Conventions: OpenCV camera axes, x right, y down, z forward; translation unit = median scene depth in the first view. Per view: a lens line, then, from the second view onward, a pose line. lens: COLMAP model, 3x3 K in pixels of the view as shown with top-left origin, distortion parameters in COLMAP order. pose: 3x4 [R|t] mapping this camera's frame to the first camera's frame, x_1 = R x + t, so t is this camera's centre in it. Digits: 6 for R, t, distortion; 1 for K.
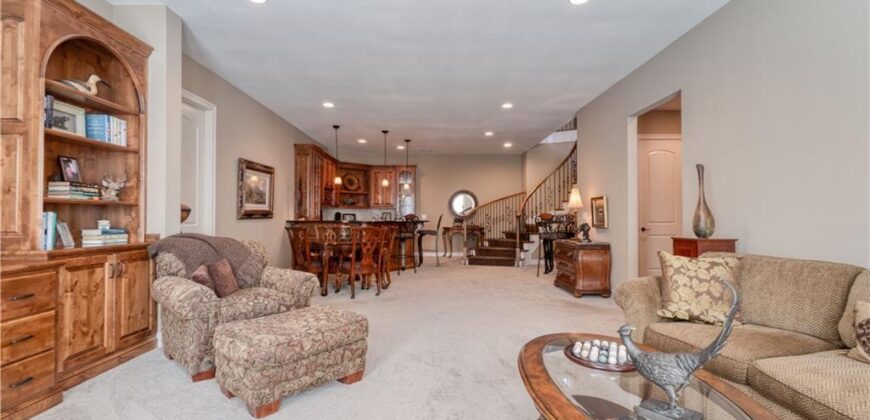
lens RADIAL K [[385.4, 0, 435.7], [0, 385.4, 210.0], [0, 0, 1]] dist [-0.004375, 0.000149]
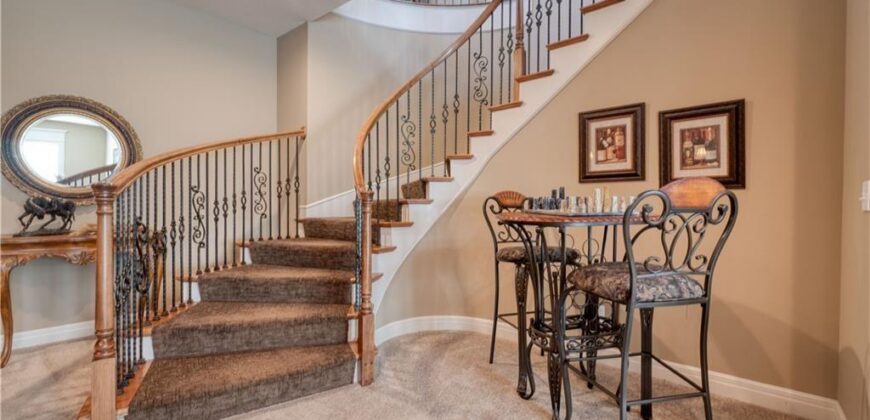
lens RADIAL K [[385.4, 0, 432.7], [0, 385.4, 208.2], [0, 0, 1]] dist [-0.004375, 0.000149]
pose [[0.656121, 0.007690, 0.754617, 0.033288], [-0.026429, 0.999569, 0.012792, 0.017383], [-0.754193, -0.028337, 0.656041, 0.627611]]
